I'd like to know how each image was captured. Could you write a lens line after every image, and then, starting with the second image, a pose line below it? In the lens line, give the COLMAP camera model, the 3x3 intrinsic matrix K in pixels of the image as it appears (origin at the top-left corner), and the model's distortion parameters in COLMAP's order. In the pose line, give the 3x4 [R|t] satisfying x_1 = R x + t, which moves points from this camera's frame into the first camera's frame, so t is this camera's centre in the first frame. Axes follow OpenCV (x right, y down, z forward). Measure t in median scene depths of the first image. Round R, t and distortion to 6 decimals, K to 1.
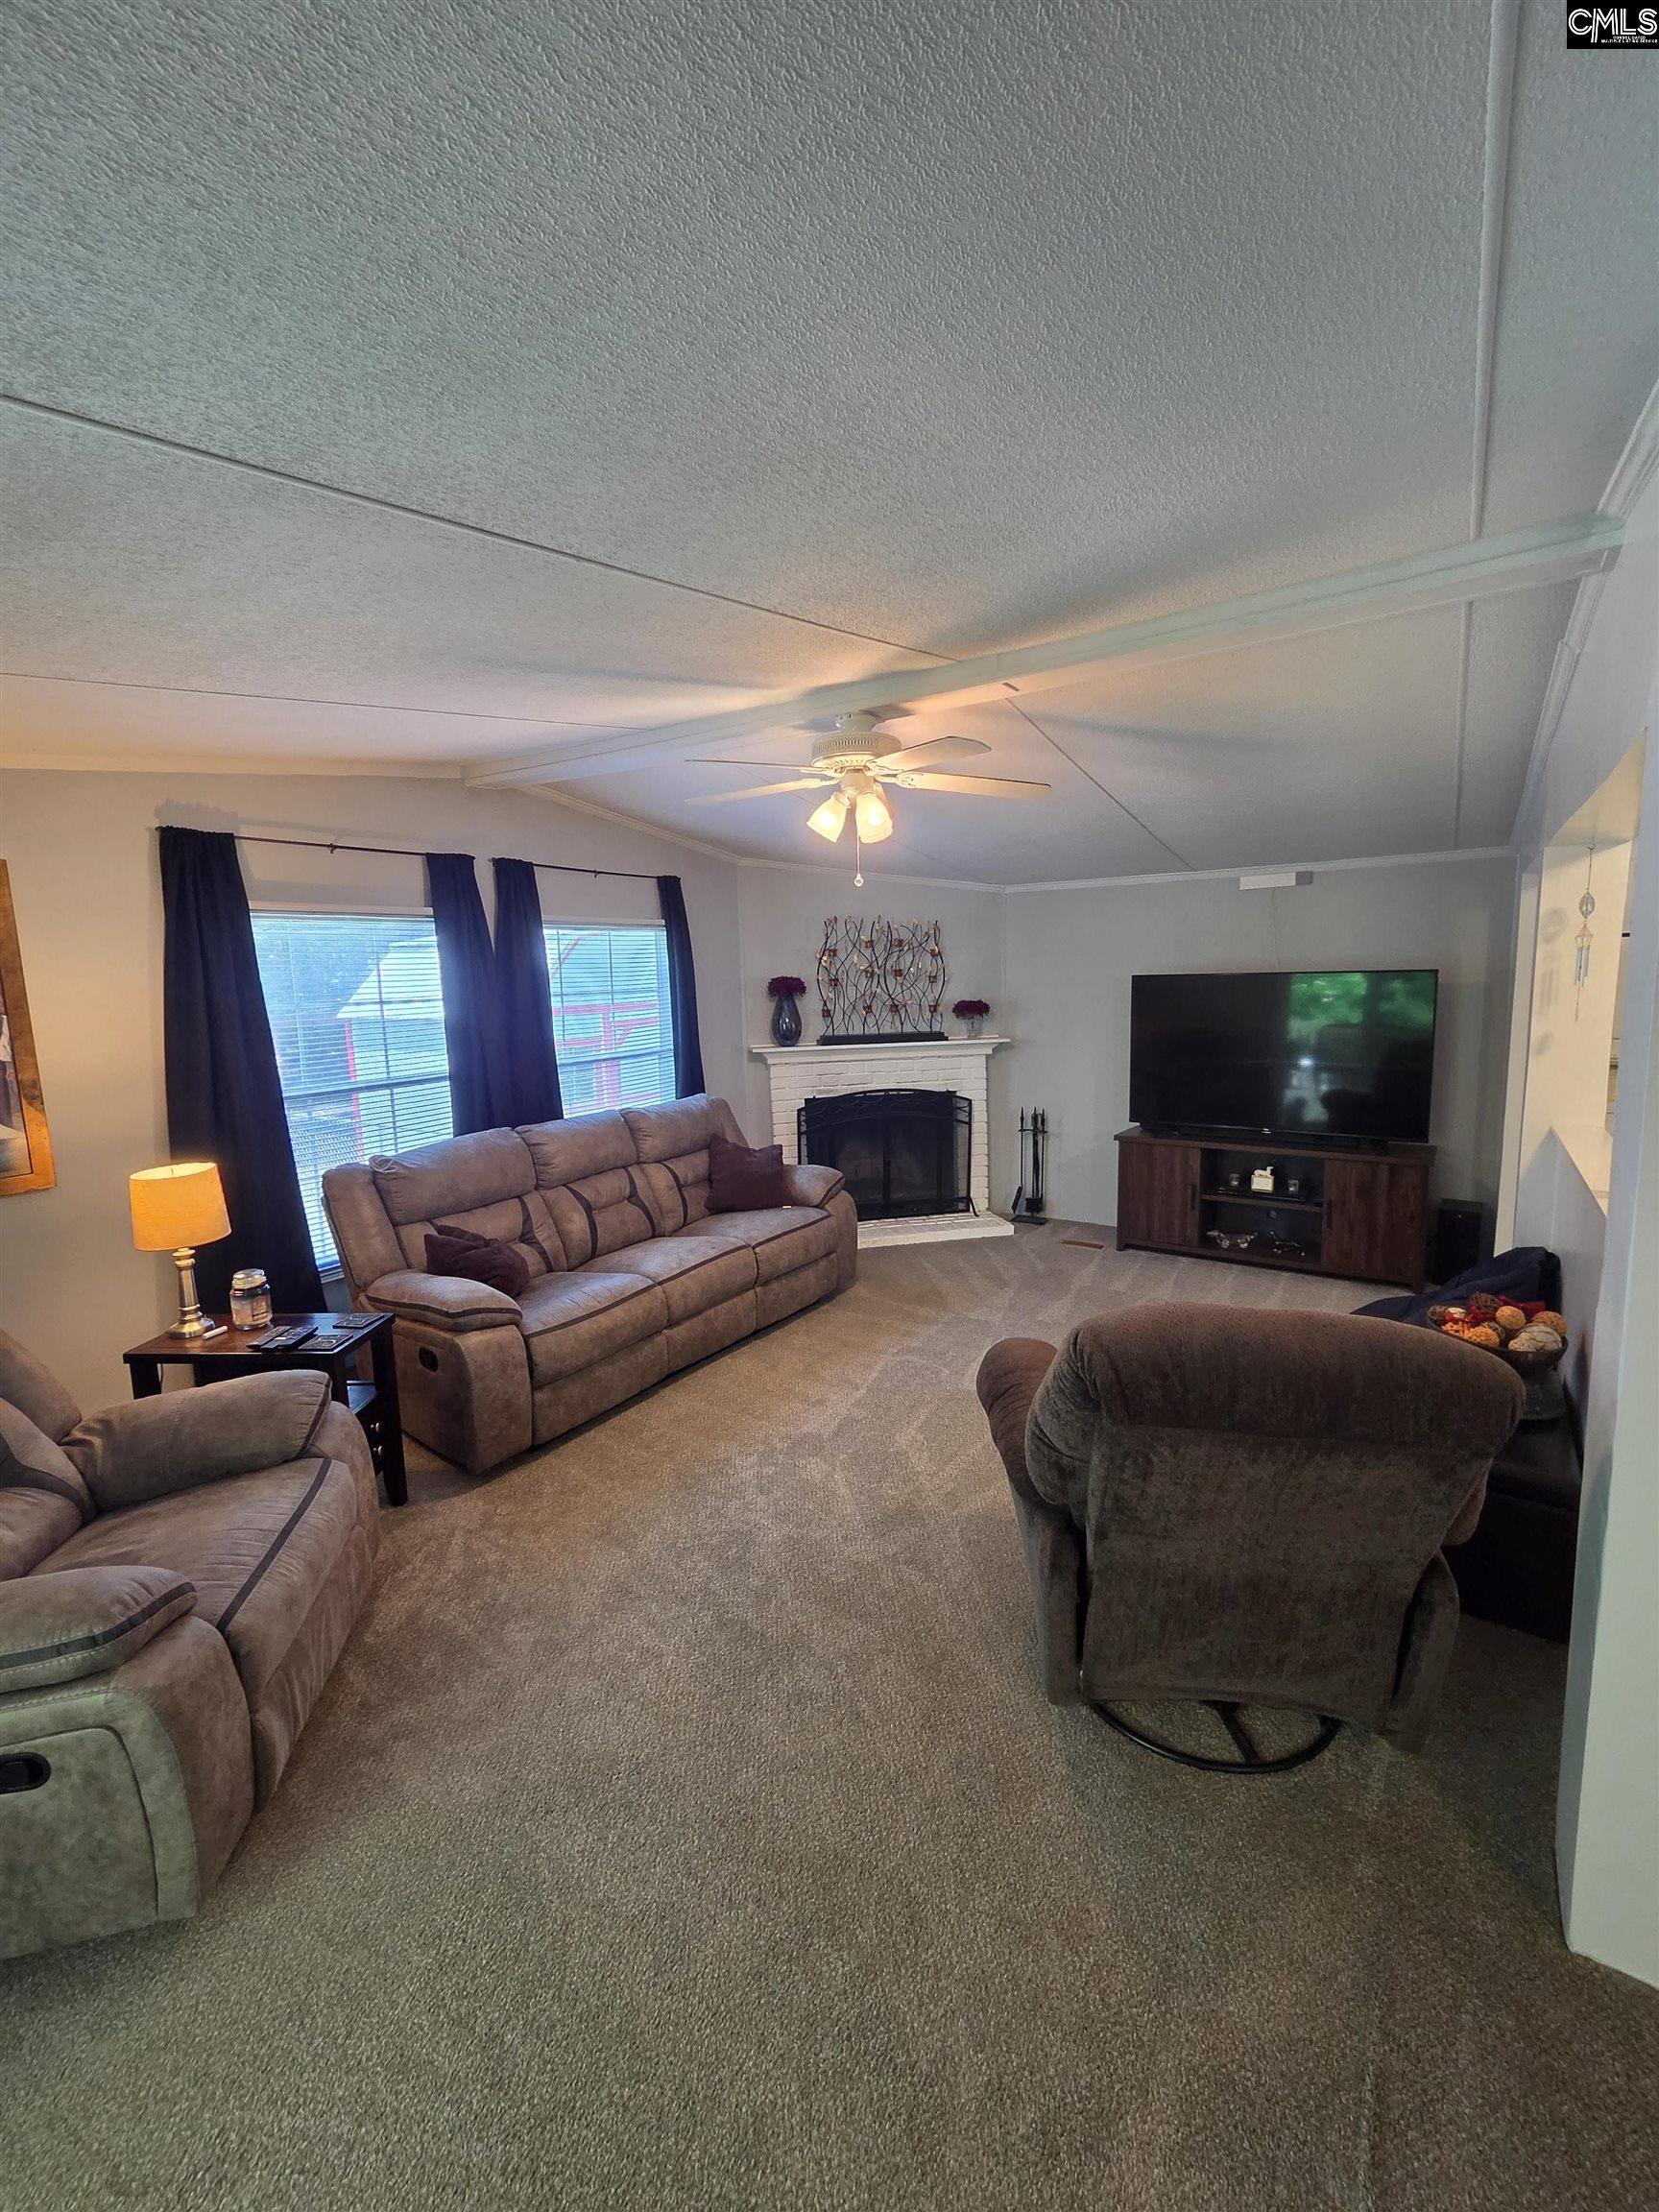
lens RADIAL K [[909.7, 0, 845.8], [0, 909.7, 1093.8], [0, 0, 1]] dist [-0.010877, 0.005627]
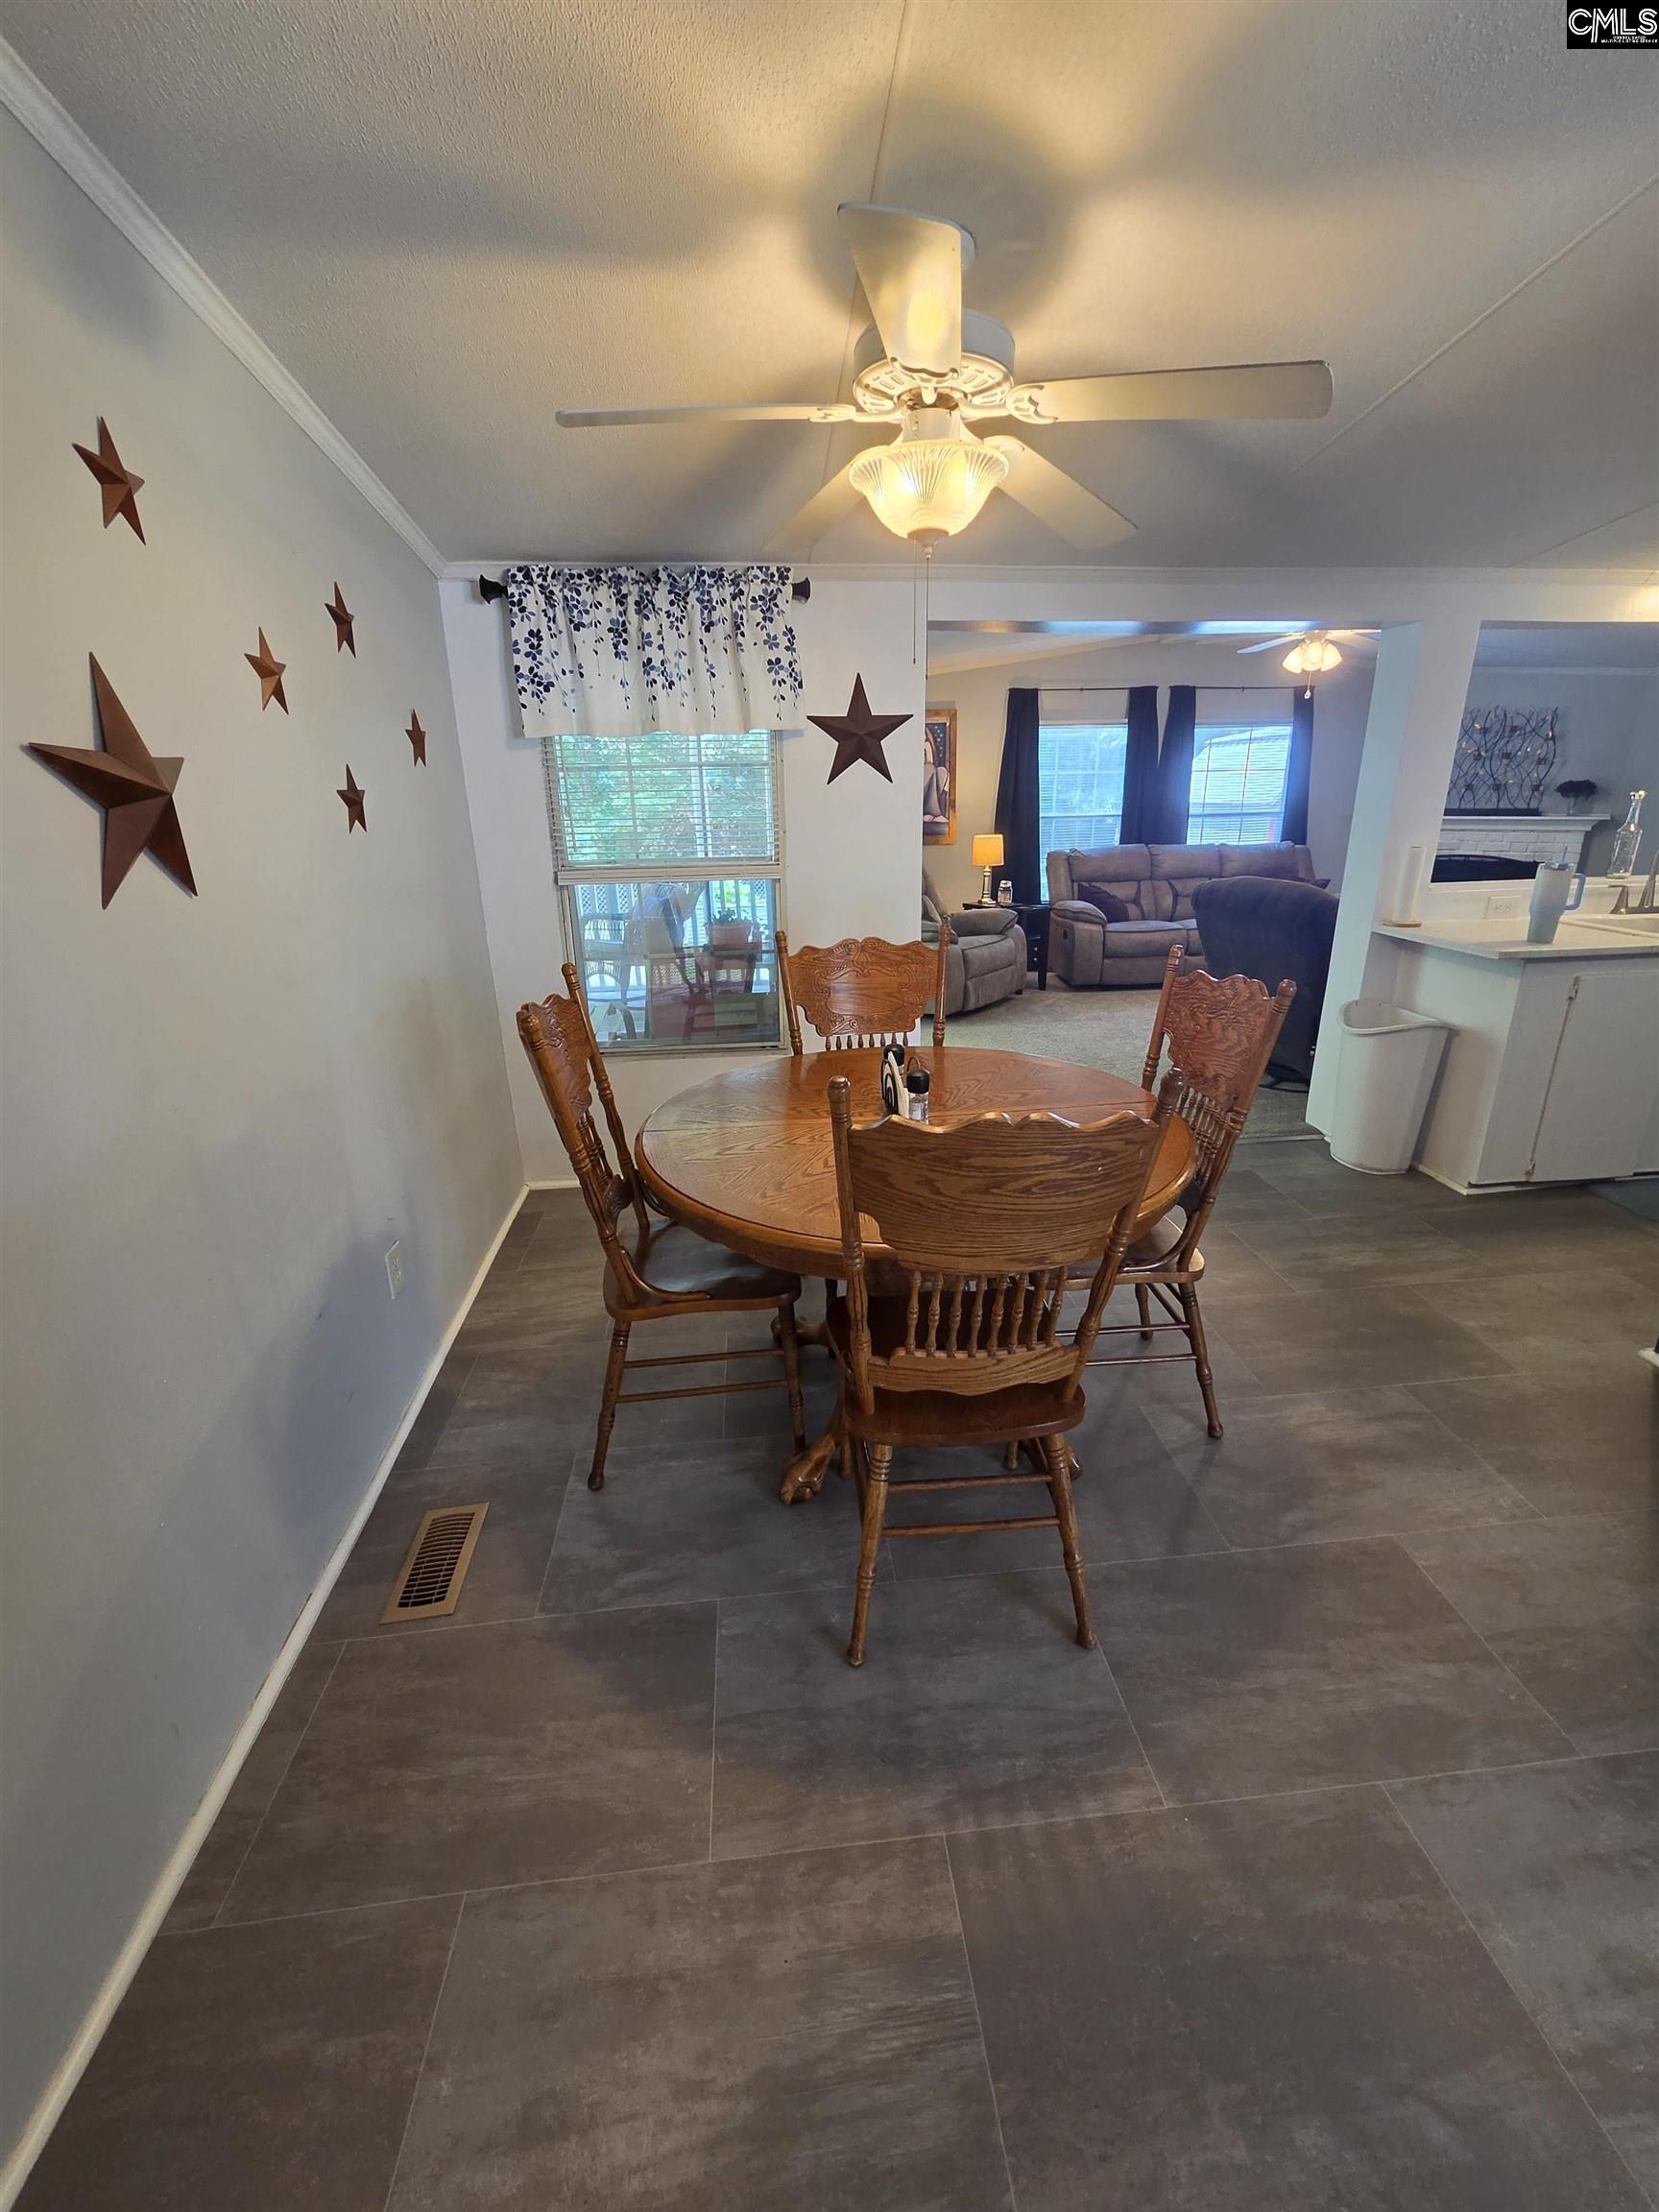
lens RADIAL K [[909.7, 0, 844.2], [0, 909.7, 1113.1], [0, 0, 1]] dist [-0.010877, 0.005627]
pose [[0.631053, 0.270513, -0.727045, 0.704346], [-0.102433, 0.958079, 0.267566, 0.123920], [0.768947, -0.094375, 0.632308, -0.660010]]
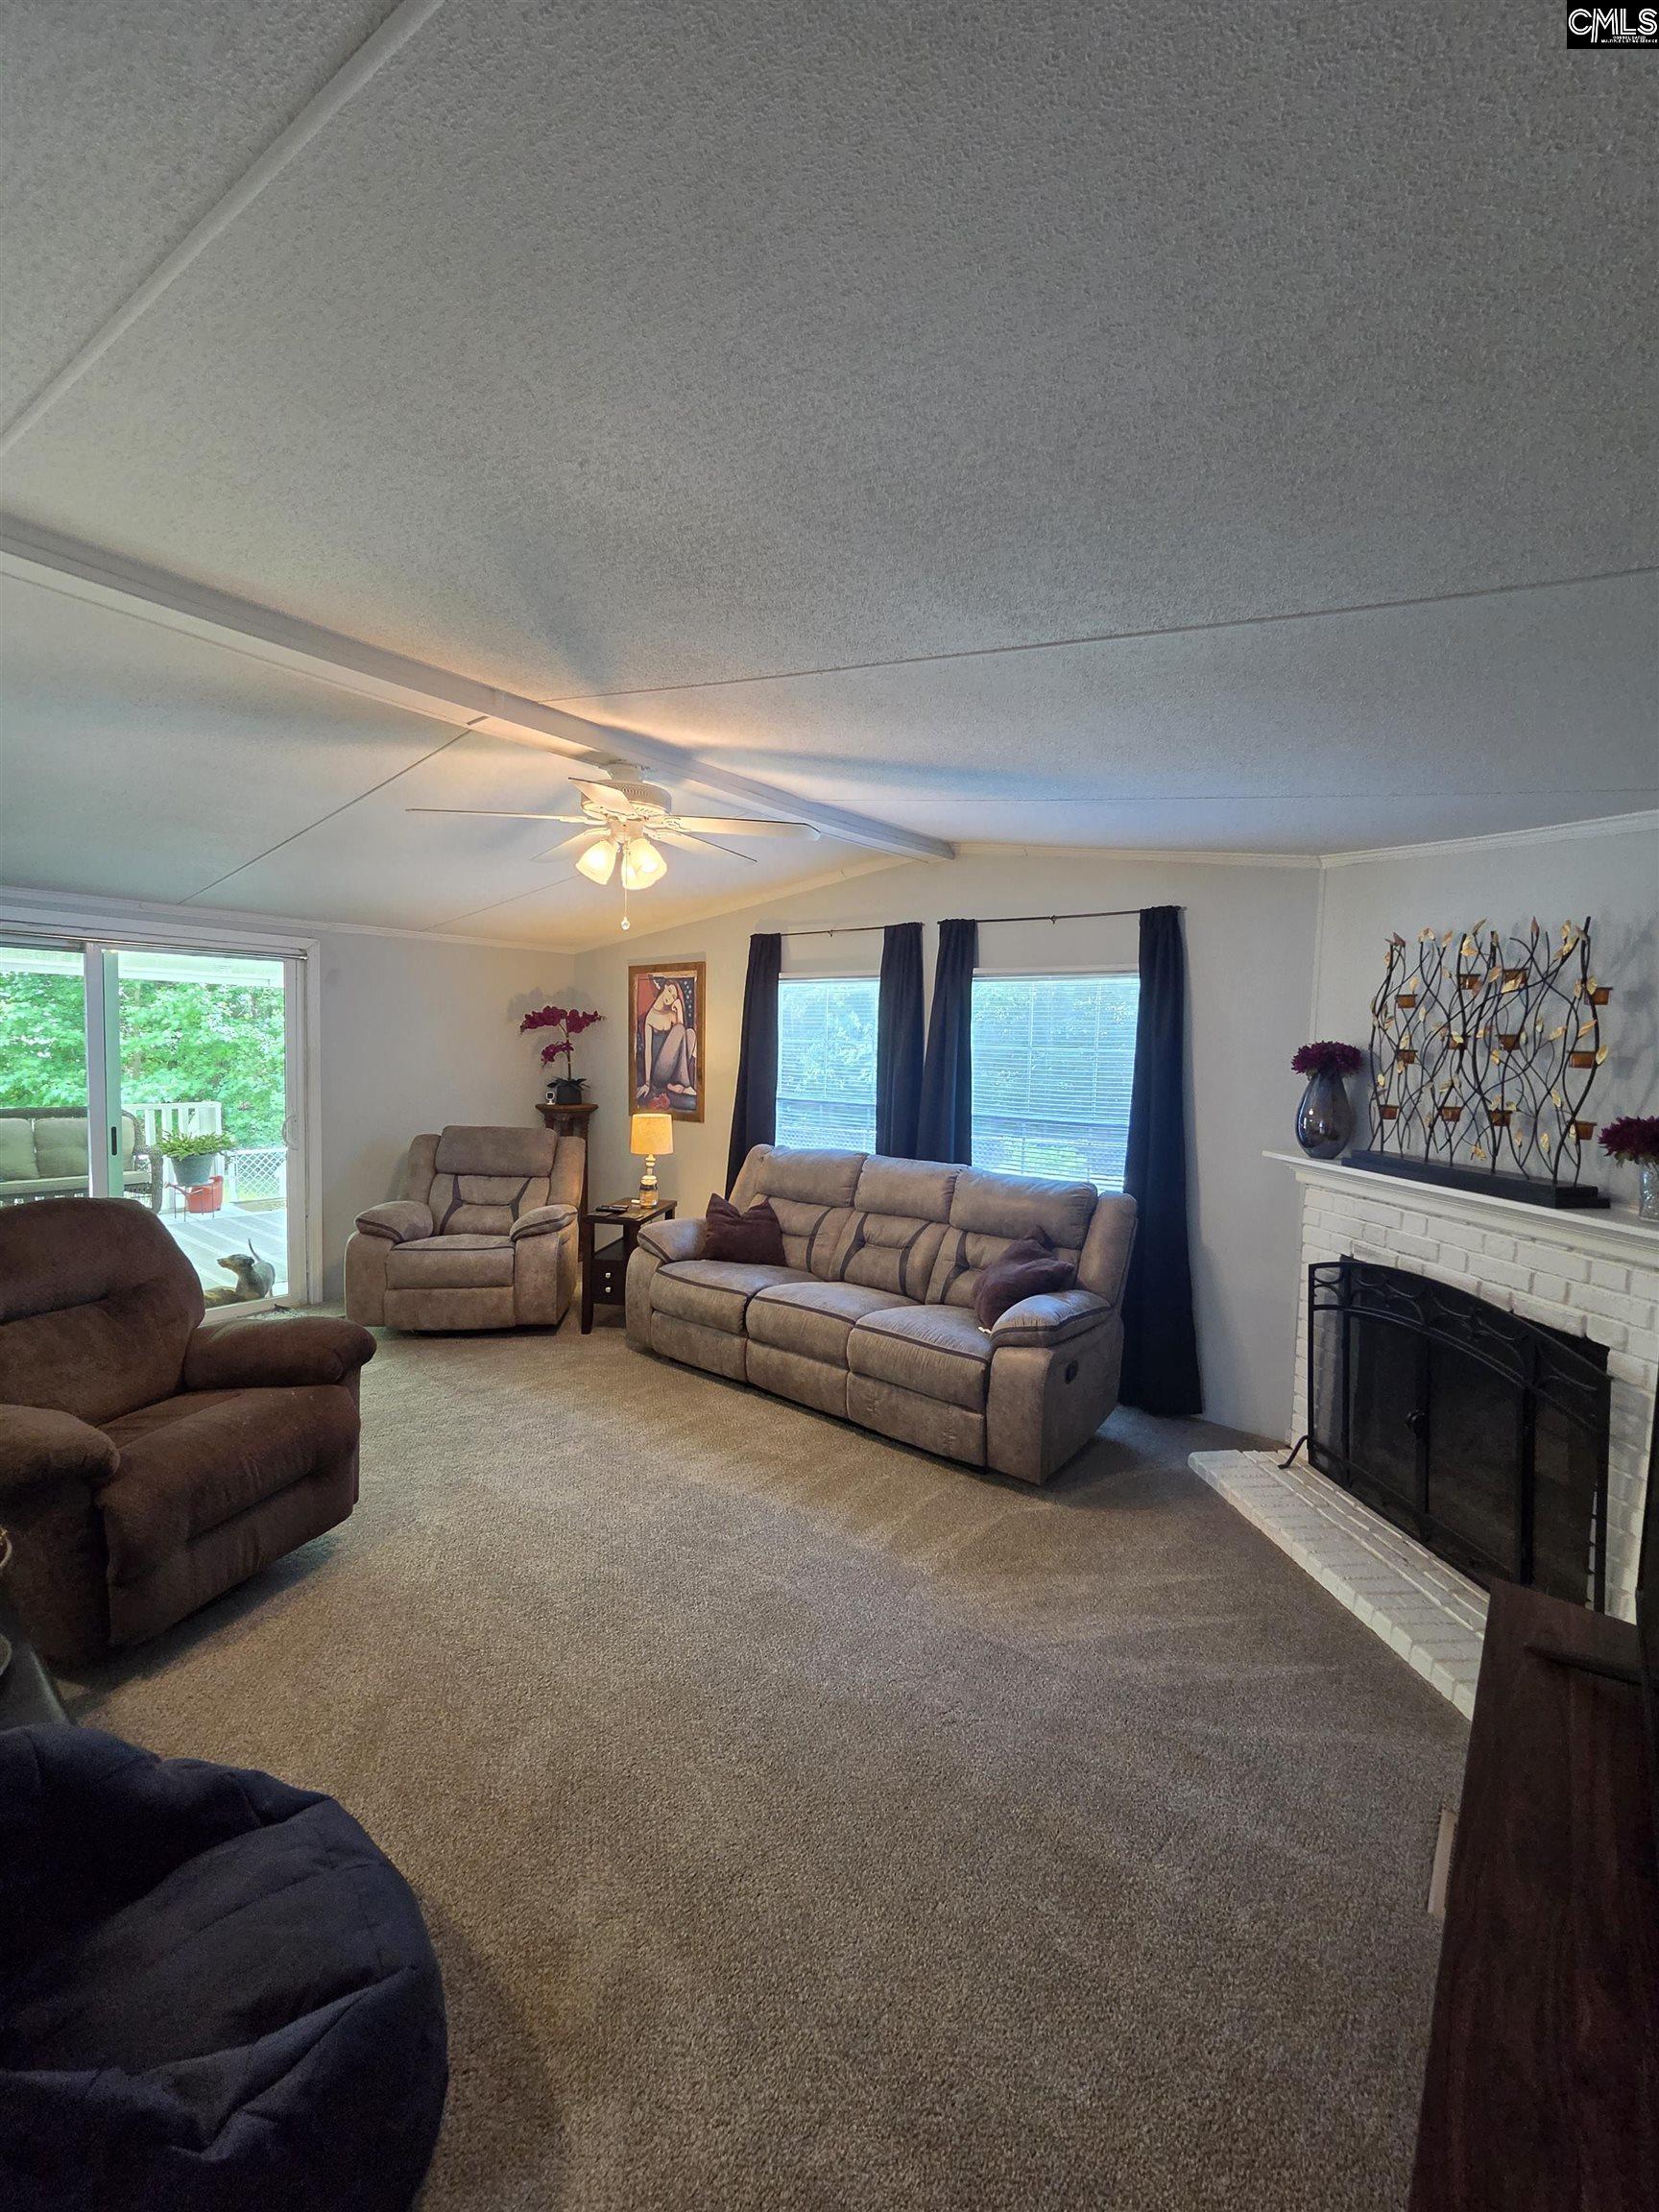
lens RADIAL K [[909.7, 0, 831.0], [0, 909.7, 1099.8], [0, 0, 1]] dist [-0.010877, 0.005627]
pose [[-0.080032, 0.084682, -0.993189, 0.755573], [-0.162394, 0.981965, 0.096811, -0.130487], [0.983475, 0.169036, -0.064836, 0.978829]]
